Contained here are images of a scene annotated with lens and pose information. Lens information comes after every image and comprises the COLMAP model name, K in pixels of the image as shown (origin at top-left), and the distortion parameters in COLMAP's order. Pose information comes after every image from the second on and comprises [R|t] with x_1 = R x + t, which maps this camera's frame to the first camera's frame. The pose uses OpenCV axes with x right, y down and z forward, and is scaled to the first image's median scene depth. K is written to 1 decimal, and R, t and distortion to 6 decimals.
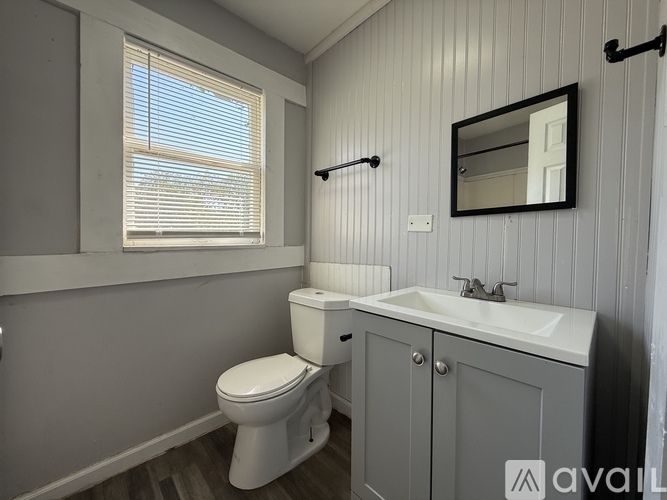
lens RADIAL K [[265.2, 0, 333.9], [0, 265.2, 247.4], [0, 0, 1]] dist [0.000441, 0.000128]
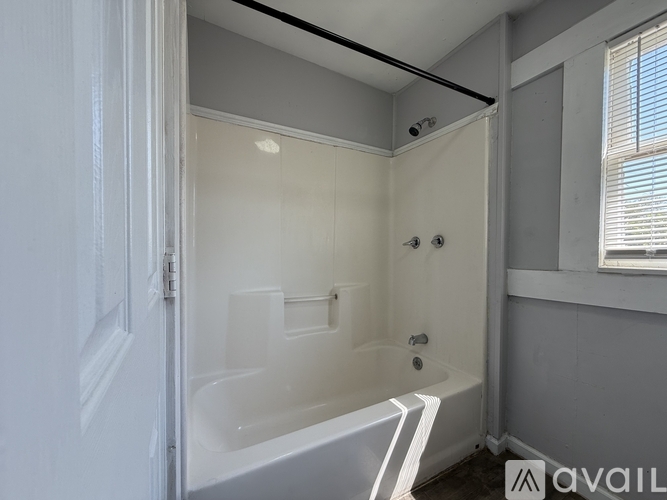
lens RADIAL K [[265.2, 0, 332.3], [0, 265.2, 253.7], [0, 0, 1]] dist [0.000441, 0.000128]
pose [[-0.268278, -0.006491, -0.963320, 0.361846], [-0.036421, 0.999331, 0.003410, -0.017904], [0.962653, 0.036000, -0.268335, 0.314551]]
